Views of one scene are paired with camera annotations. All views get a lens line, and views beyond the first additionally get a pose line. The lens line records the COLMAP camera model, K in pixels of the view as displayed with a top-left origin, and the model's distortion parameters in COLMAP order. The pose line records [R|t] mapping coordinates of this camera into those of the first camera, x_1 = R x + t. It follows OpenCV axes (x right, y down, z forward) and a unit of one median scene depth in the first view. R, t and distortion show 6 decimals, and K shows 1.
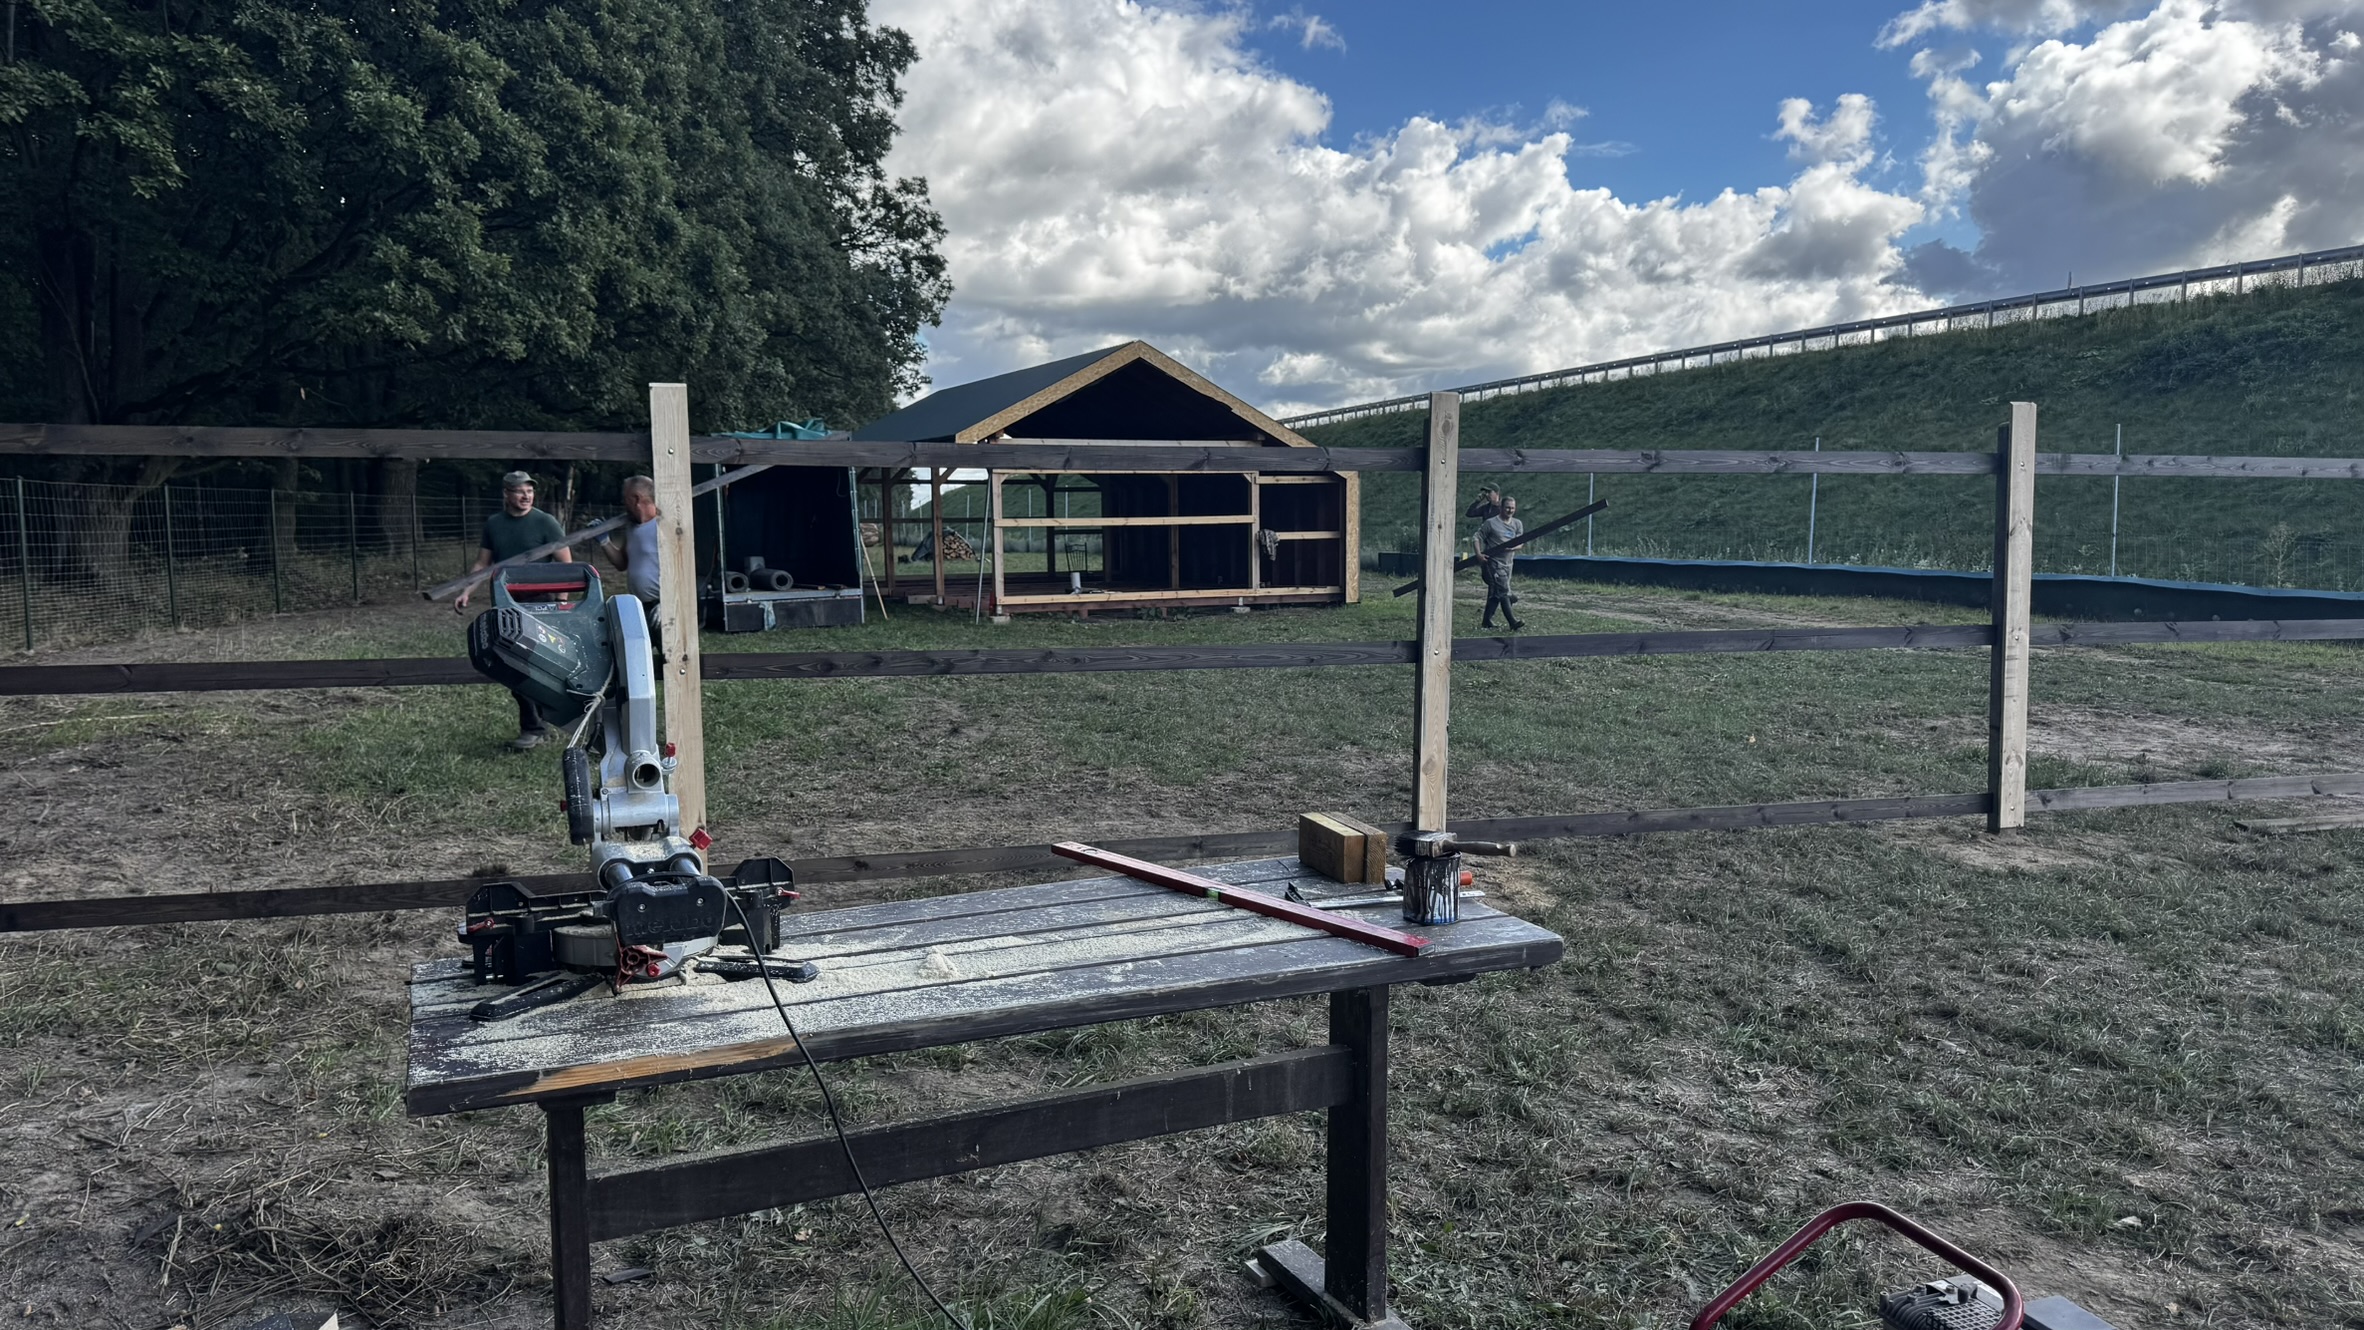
lens RADIAL K [[1716.9, 0, 1189.8], [0, 1716.9, 687.6], [0, 0, 1]] dist [0.045391, 0.002376]
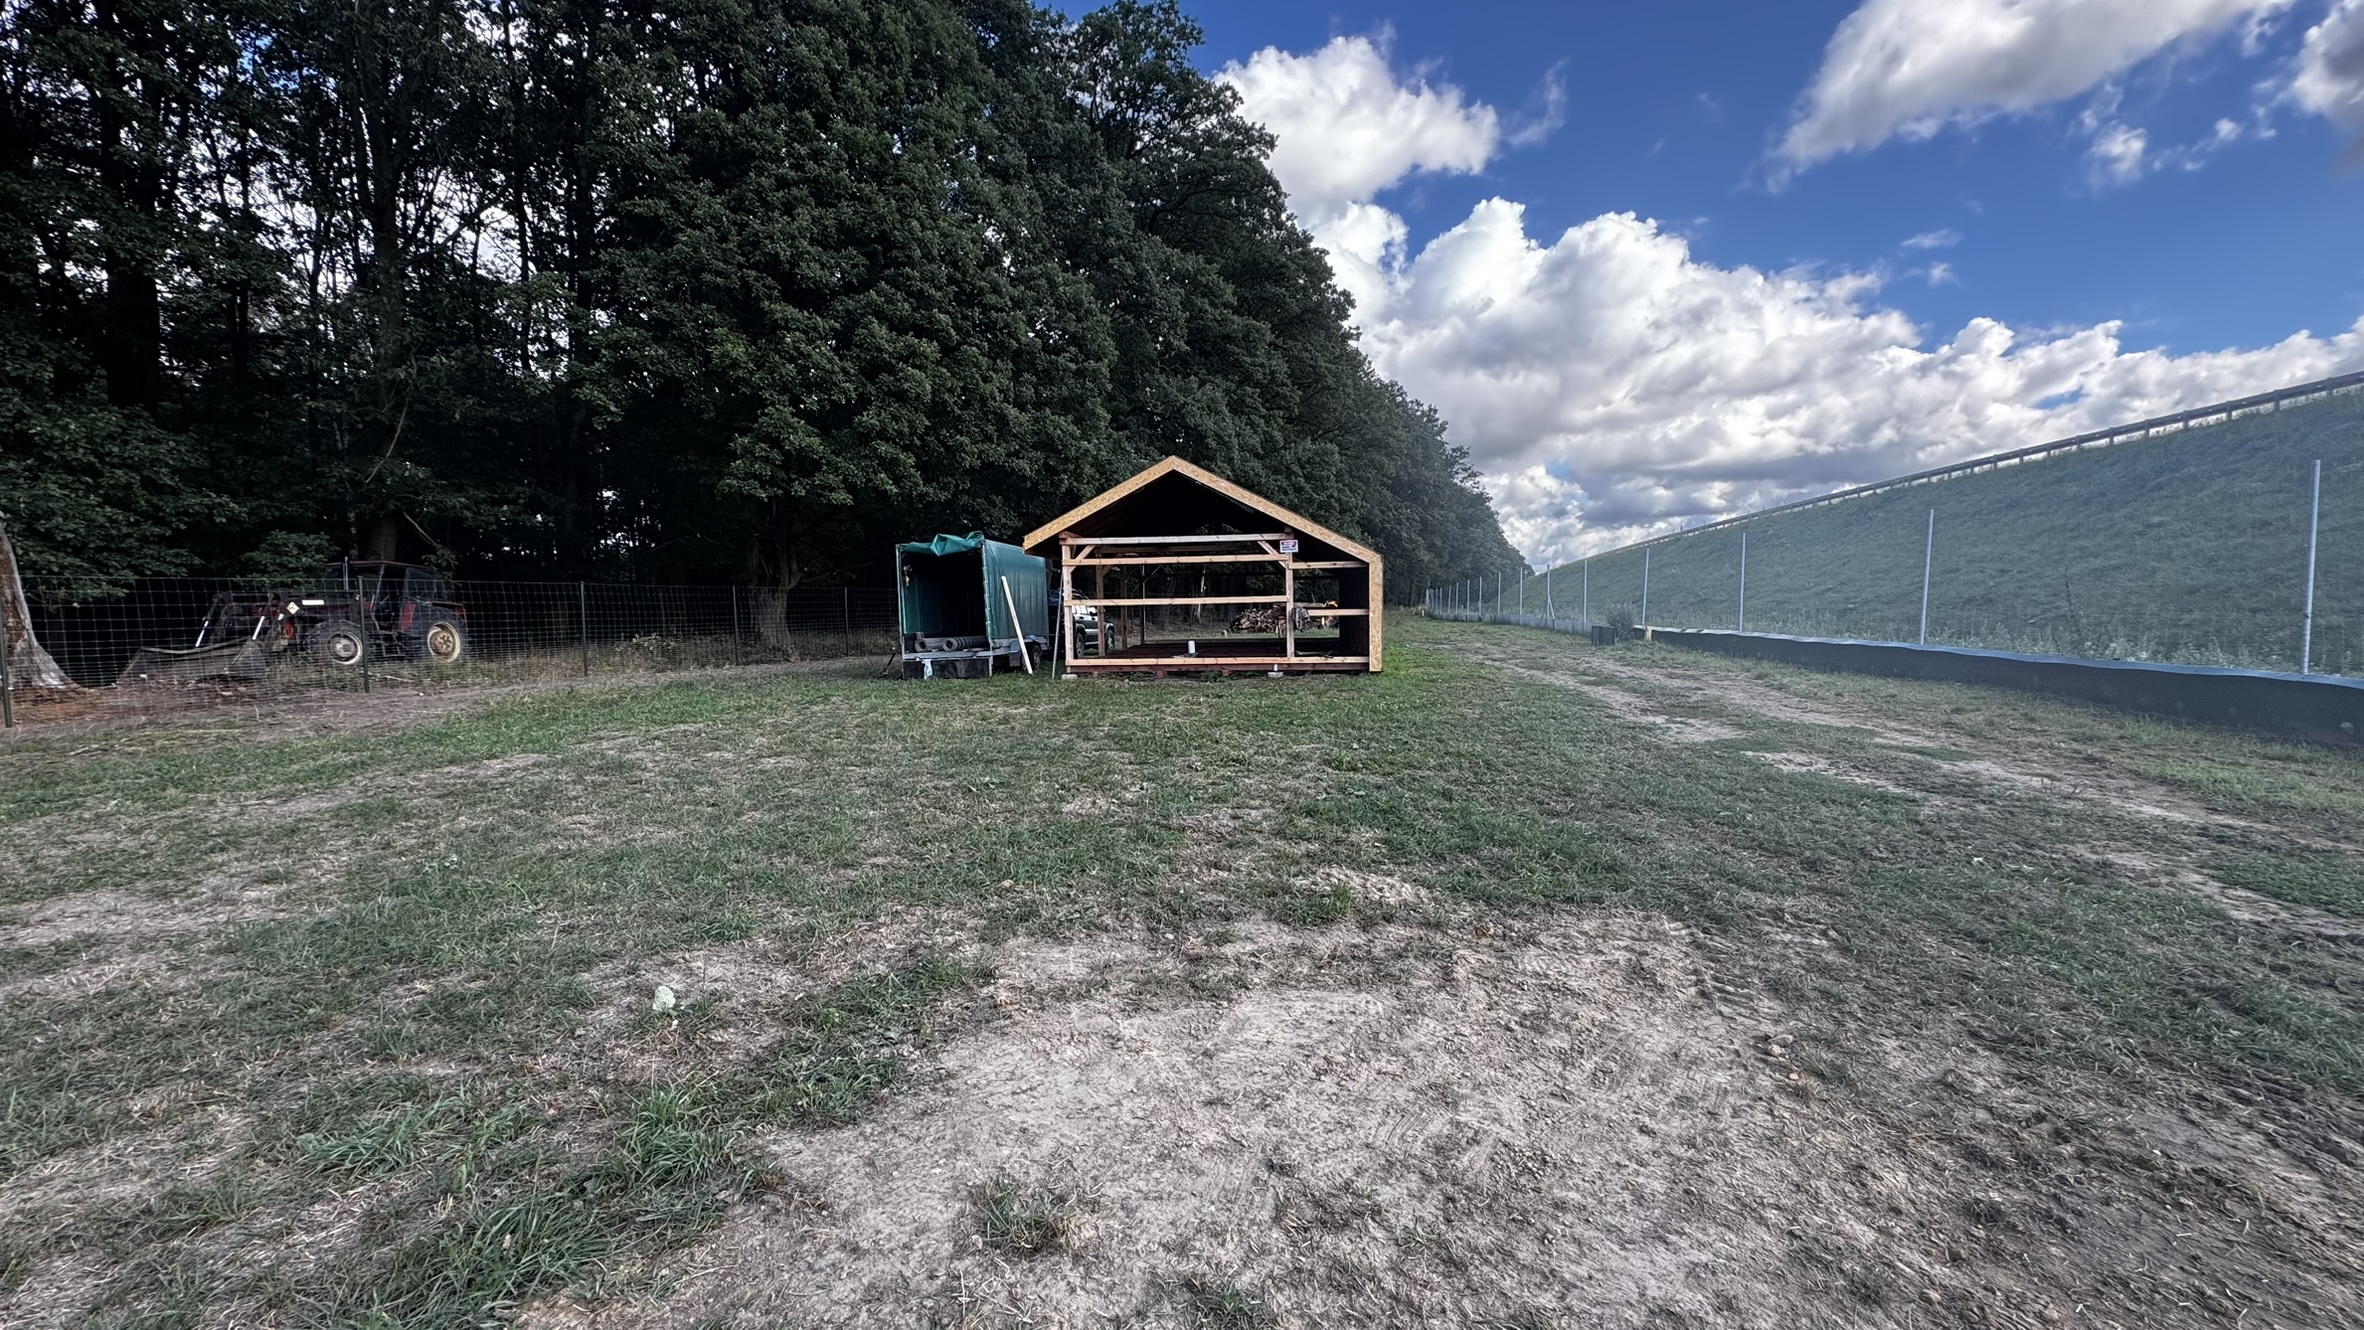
lens RADIAL K [[940.9, 0, 1175.3], [0, 940.9, 662.1], [0, 0, 1]] dist [0.001926, 0.001058]
pose [[0.854316, 0.026257, -0.519090, 0.307704], [-0.044126, 0.998781, -0.022102, -0.036180], [0.517877, 0.041787, 0.854434, 0.401409]]
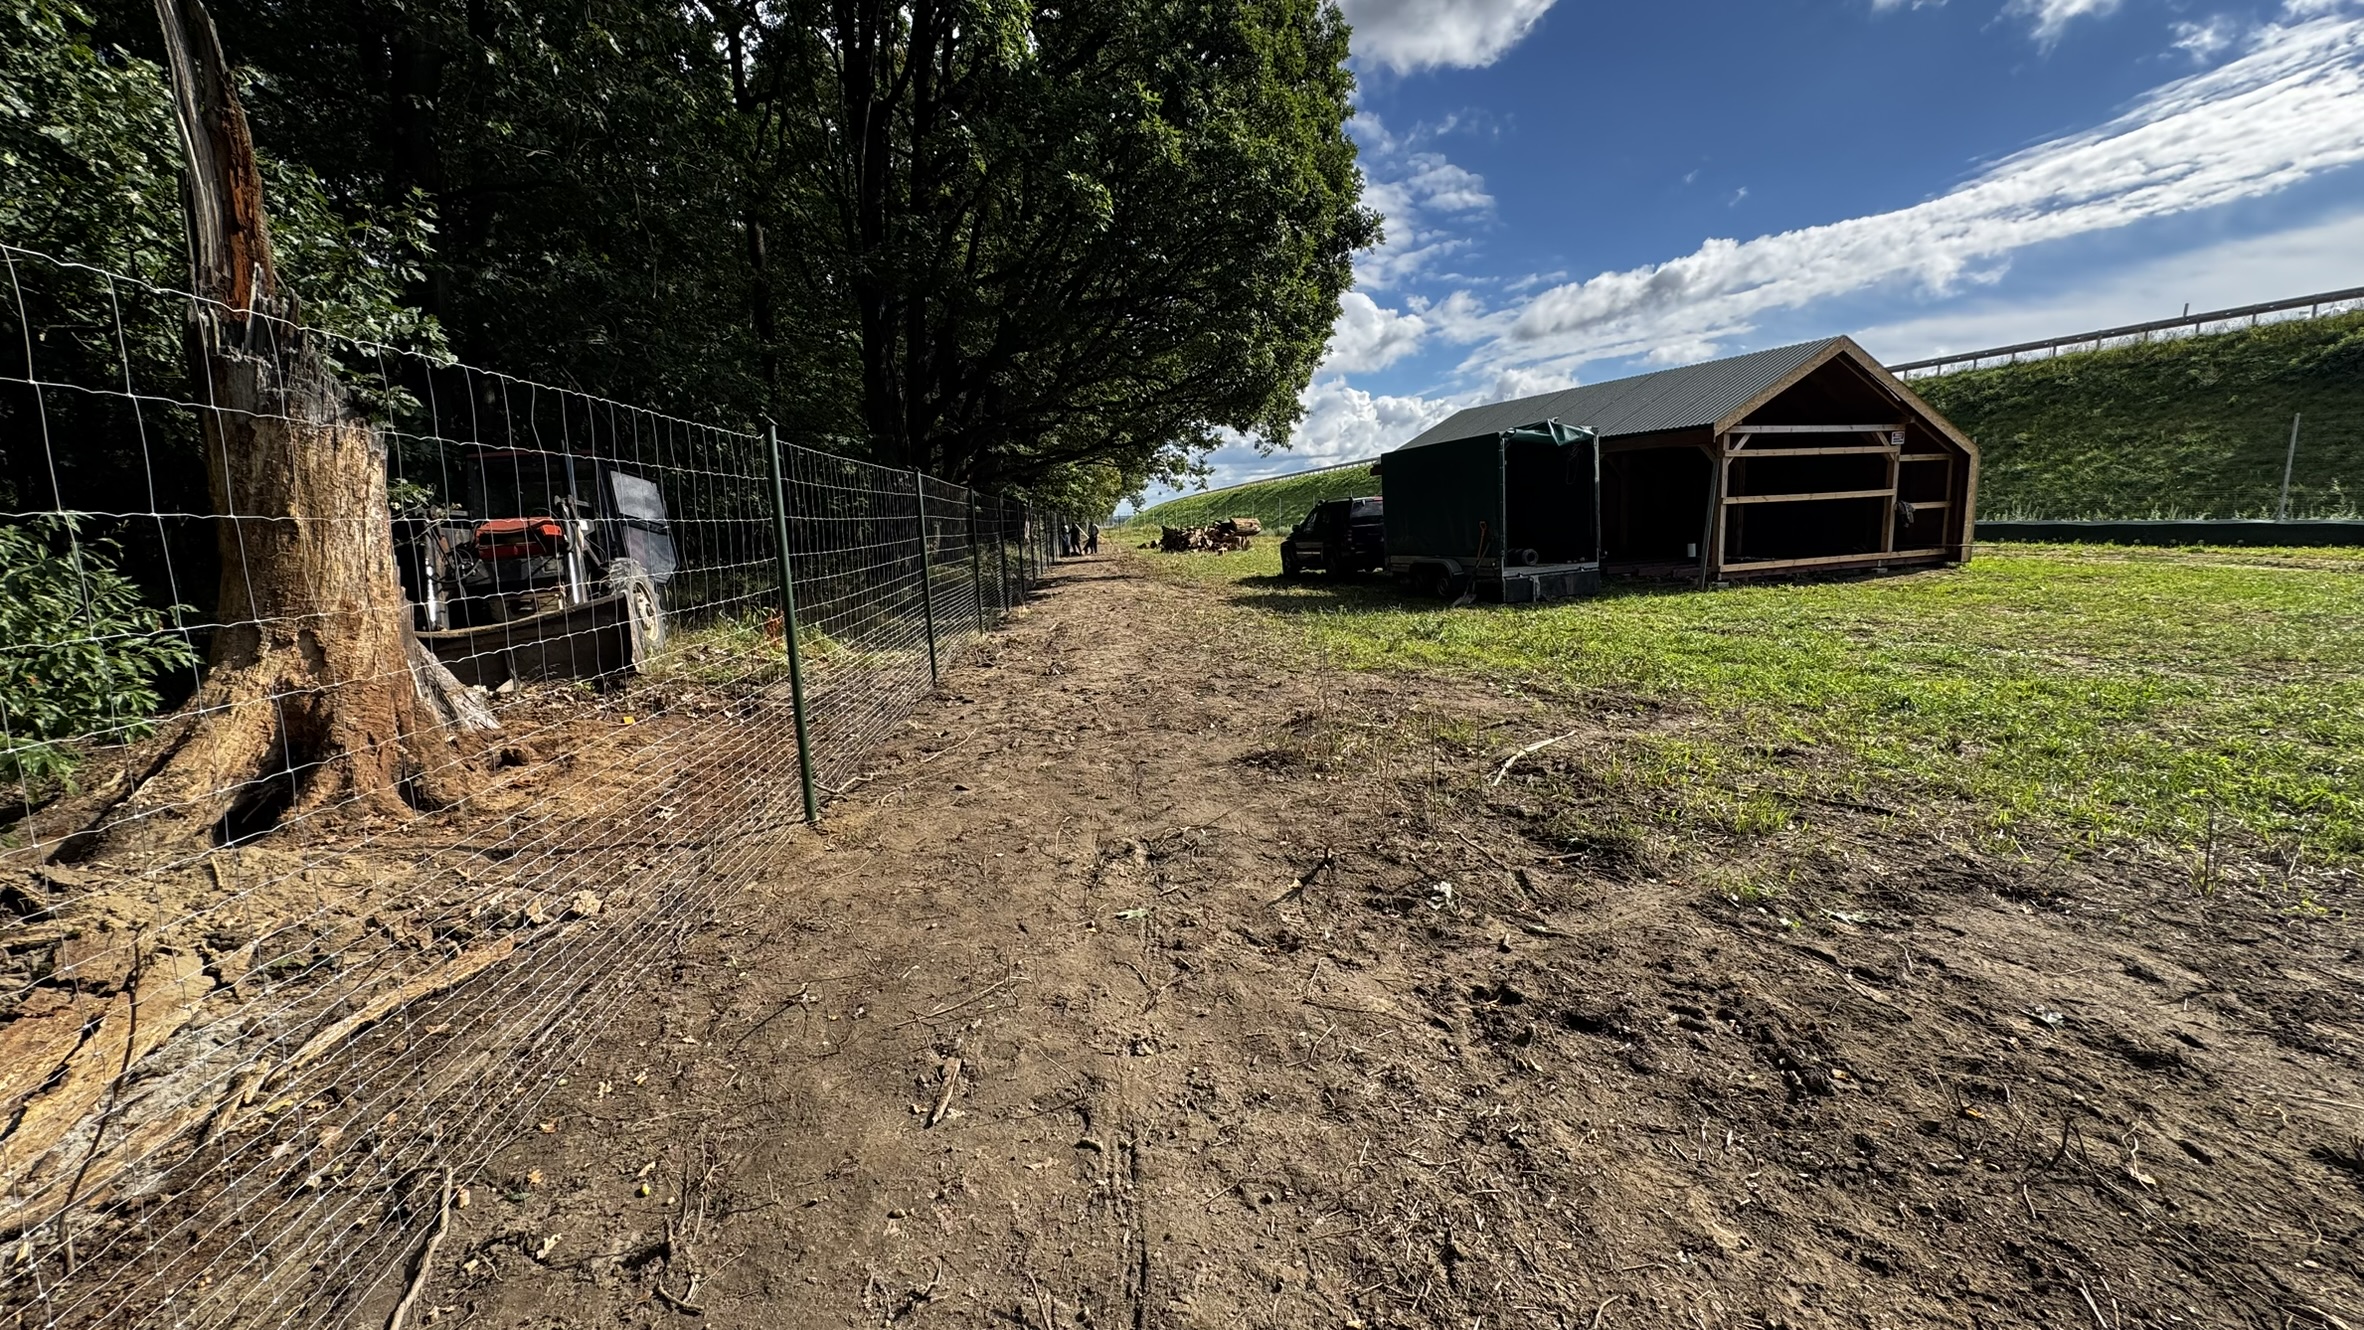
lens RADIAL K [[940.9, 0, 1183.9], [0, 940.9, 658.9], [0, 0, 1]] dist [0.001926, 0.001058]
pose [[0.997079, -0.021826, -0.073199, -0.399118], [0.025289, 0.998587, 0.046729, -0.026653], [0.072075, -0.048443, 0.996222, 0.315862]]
